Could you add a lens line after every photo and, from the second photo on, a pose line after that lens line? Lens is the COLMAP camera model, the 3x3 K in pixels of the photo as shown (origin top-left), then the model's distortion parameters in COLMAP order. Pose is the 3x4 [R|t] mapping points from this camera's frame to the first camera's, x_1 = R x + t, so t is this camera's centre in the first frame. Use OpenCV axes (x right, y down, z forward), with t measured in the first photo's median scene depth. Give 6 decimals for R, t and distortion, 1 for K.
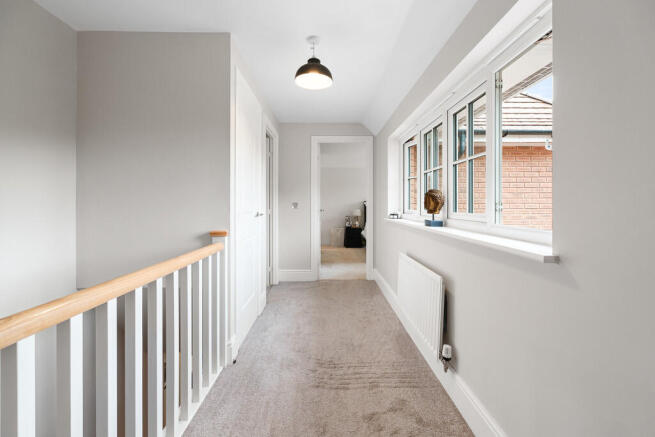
lens RADIAL K [[294.3, 0, 327.5], [0, 294.3, 218.5], [0, 0, 1]] dist [0.002703, 0.000558]
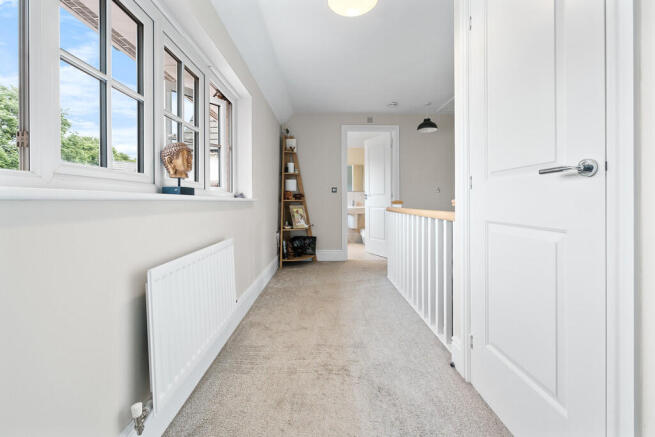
lens RADIAL K [[284.0, 0, 328.6], [0, 284.0, 199.0], [0, 0, 1]] dist [0.000715, -0.000183]
pose [[-0.999993, 0.000409, 0.003626, 0.007249], [0.000438, 0.999967, 0.008052, 0.020596], [-0.003623, 0.008054, -0.999961, 1.065190]]
